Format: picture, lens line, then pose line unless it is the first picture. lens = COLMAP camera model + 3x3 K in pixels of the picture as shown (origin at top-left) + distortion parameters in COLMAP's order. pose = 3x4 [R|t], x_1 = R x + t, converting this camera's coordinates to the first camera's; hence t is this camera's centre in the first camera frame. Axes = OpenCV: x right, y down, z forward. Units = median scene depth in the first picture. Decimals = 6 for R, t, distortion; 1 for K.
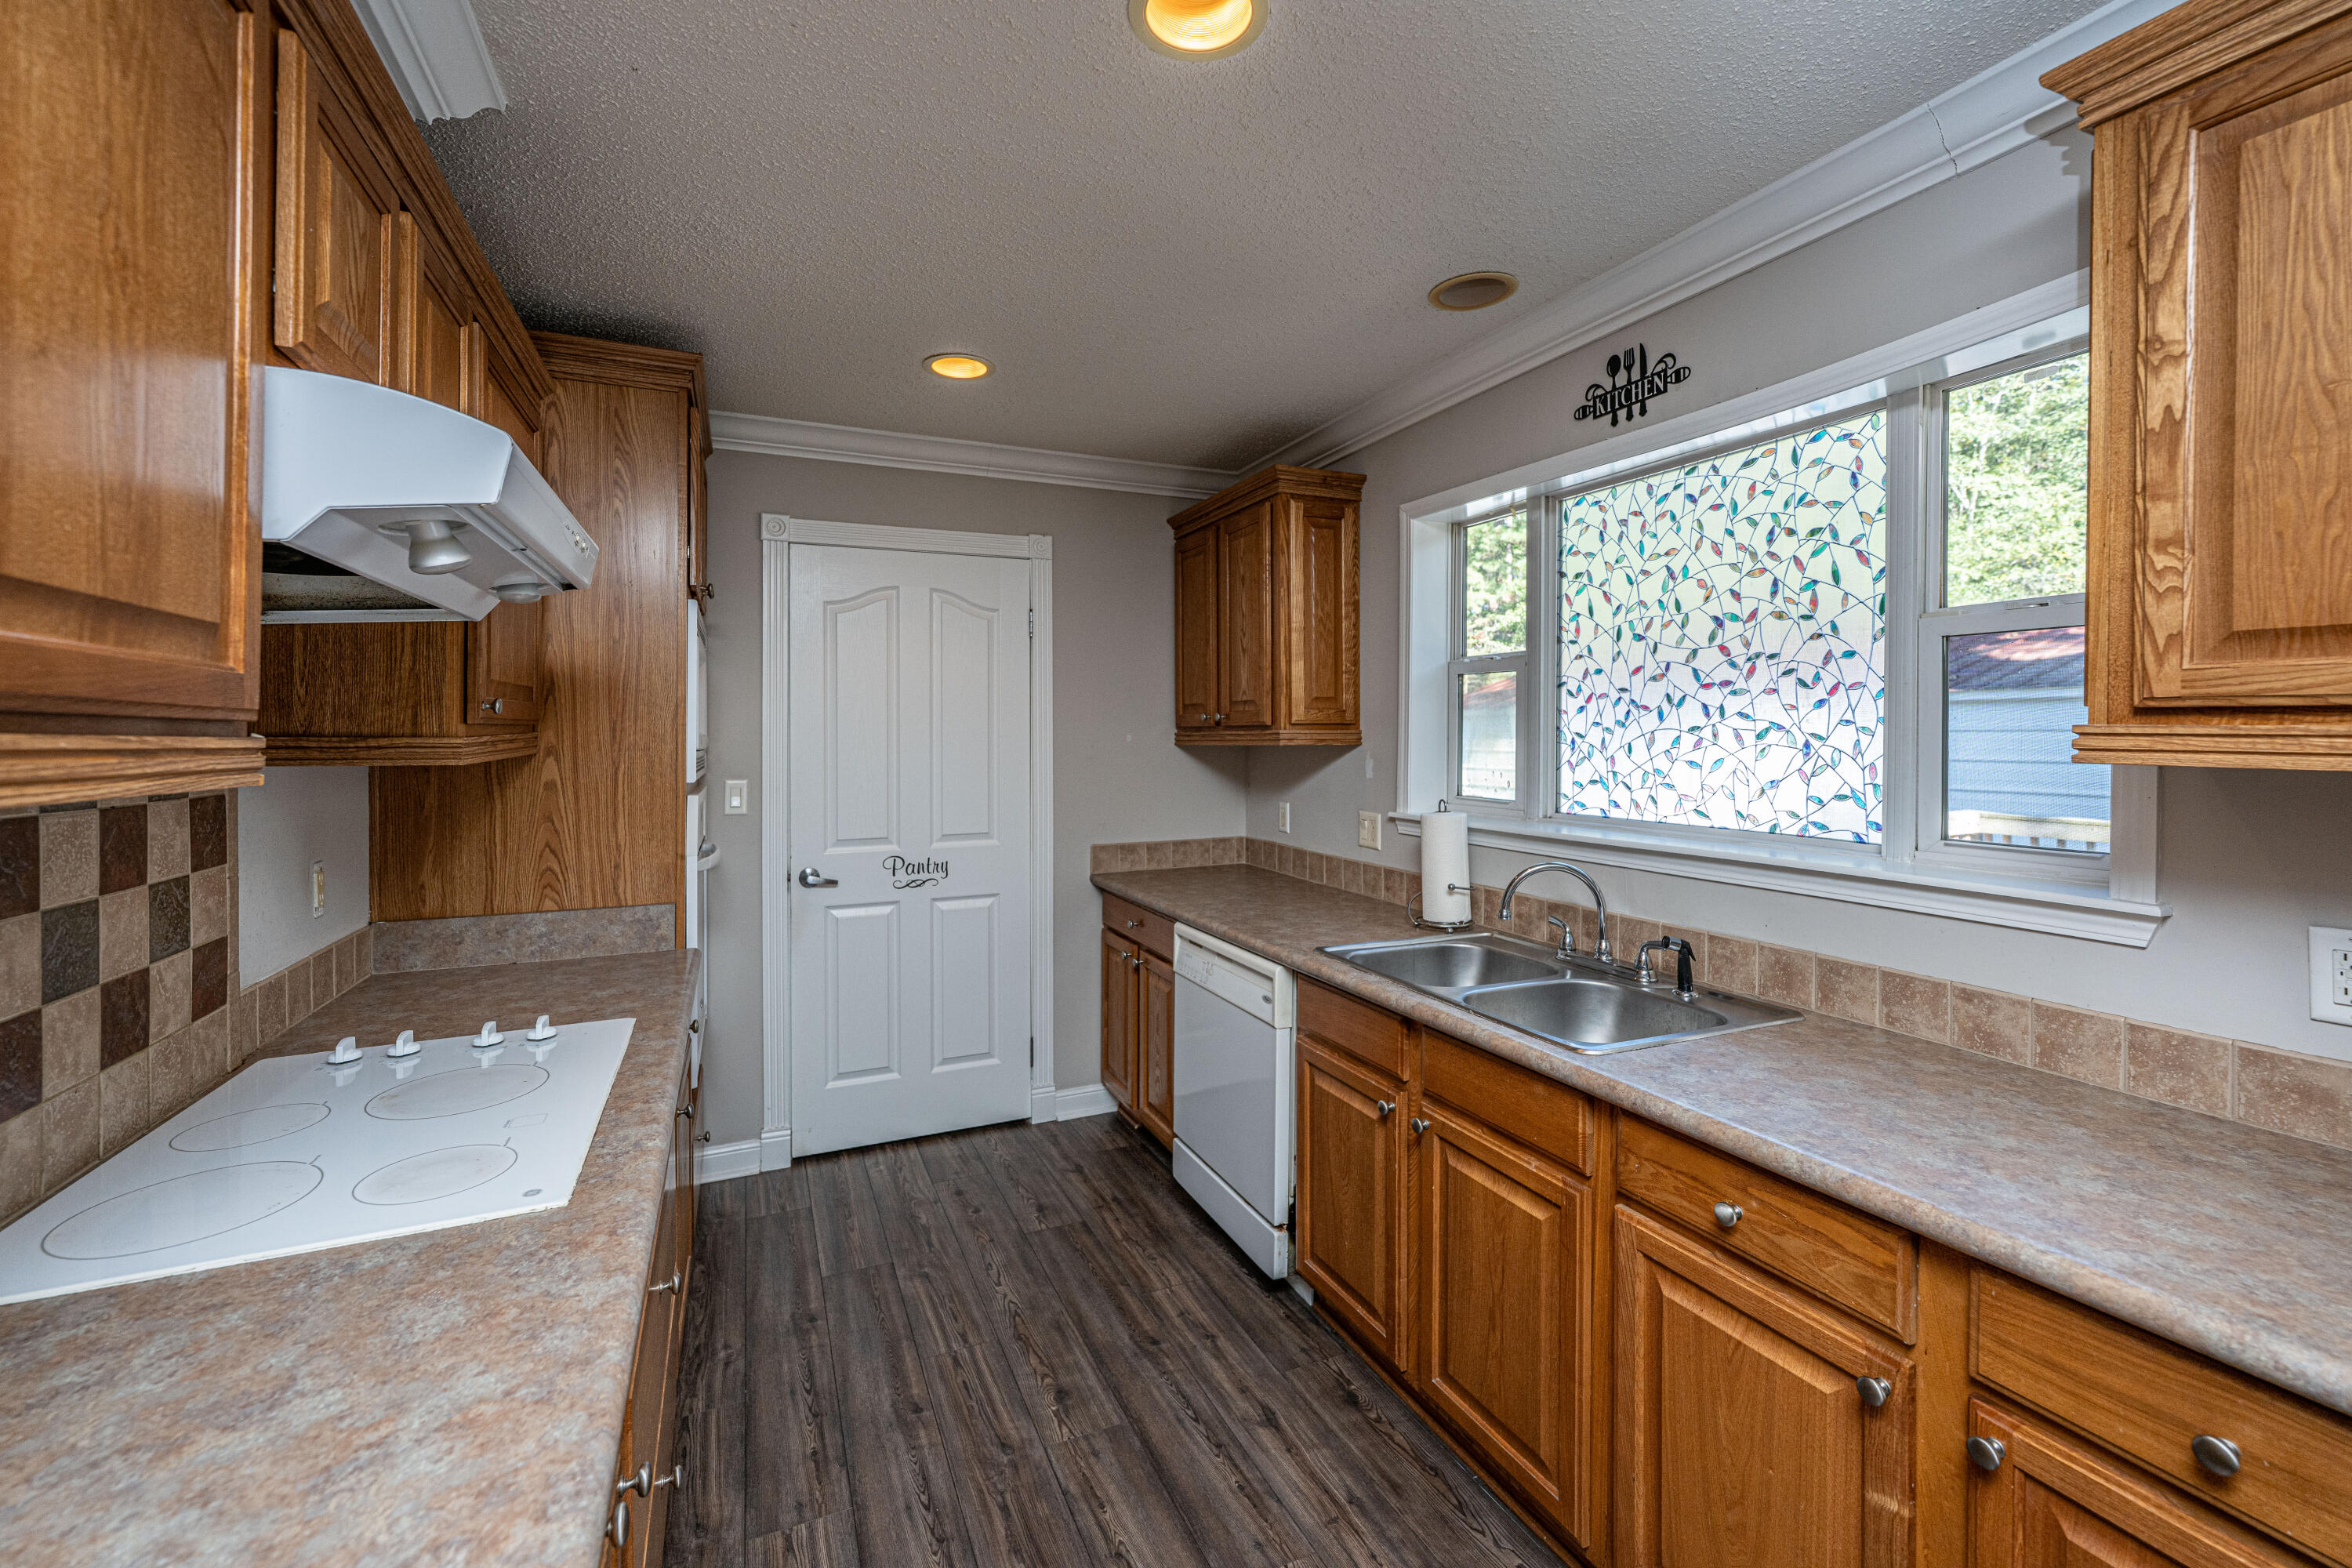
lens RADIAL K [[962.5, 0, 1161.1], [0, 962.5, 730.1], [0, 0, 1]] dist [-0.000450, 0.000446]
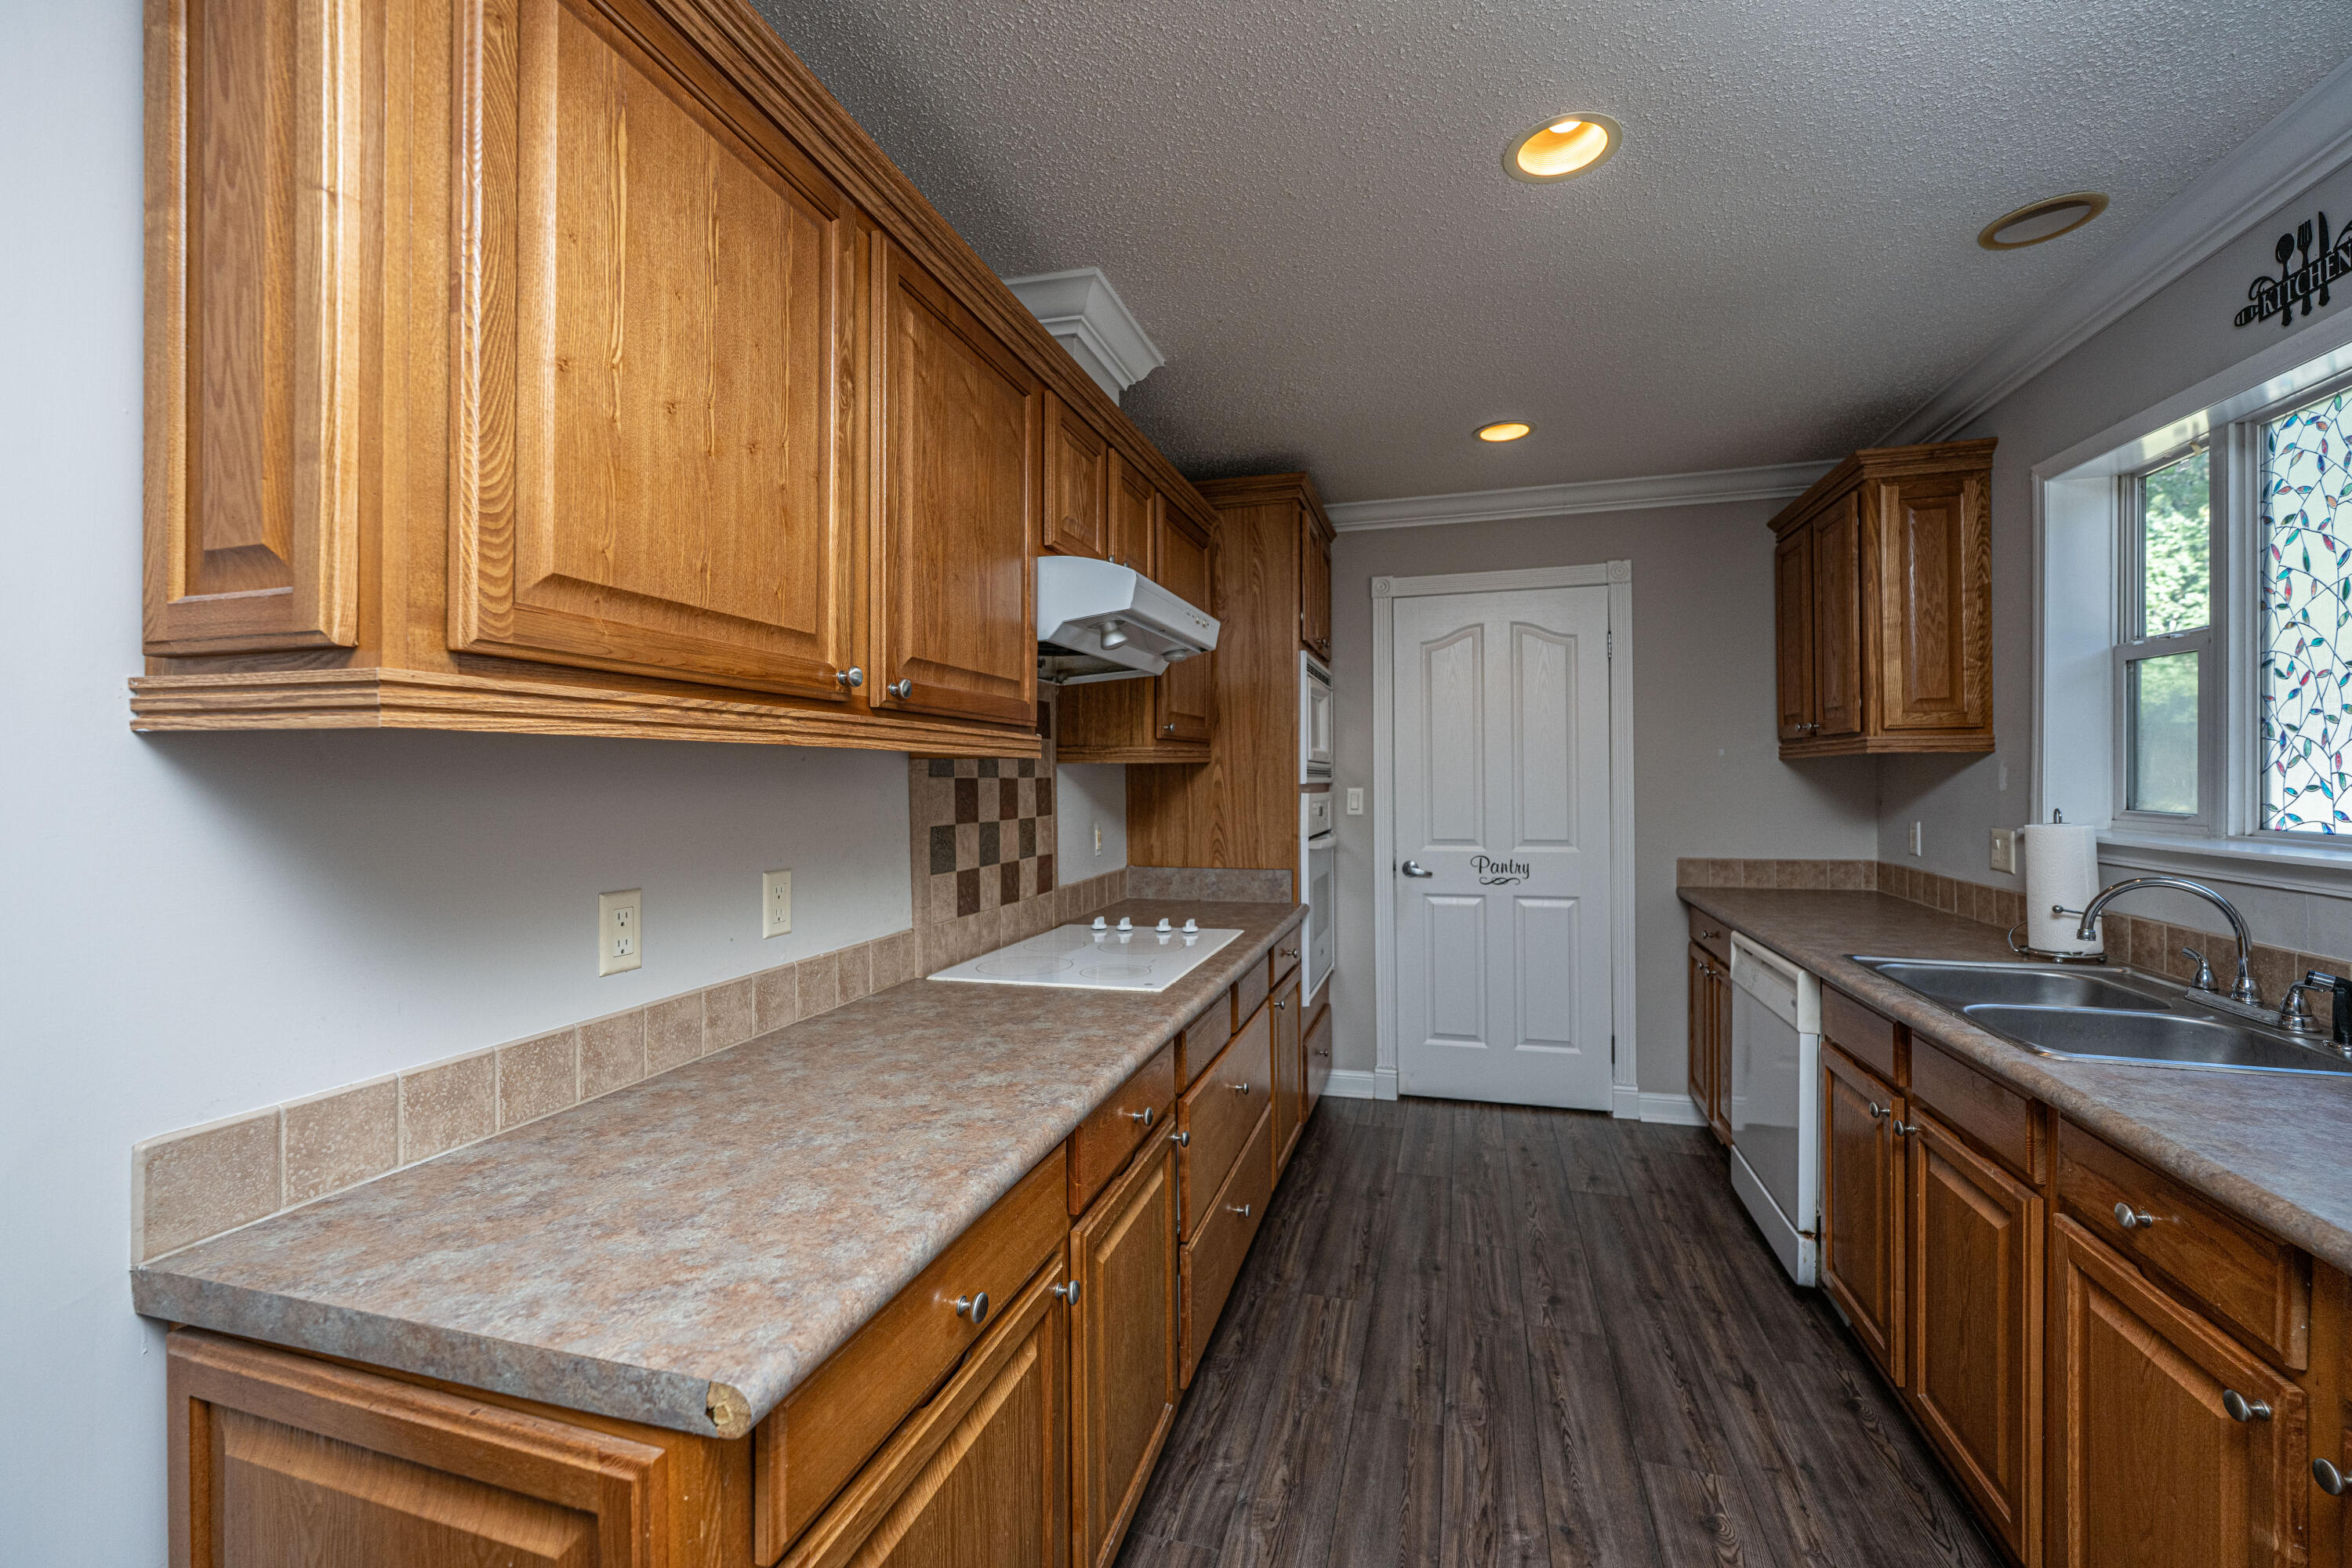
lens RADIAL K [[962.5, 0, 1179.2], [0, 962.5, 775.9], [0, 0, 1]] dist [-0.000450, 0.000446]
pose [[0.762181, -0.001950, -0.647361, 0.277035], [0.005863, 0.999975, 0.003891, 0.038671], [0.647337, -0.006761, 0.762174, -0.168765]]
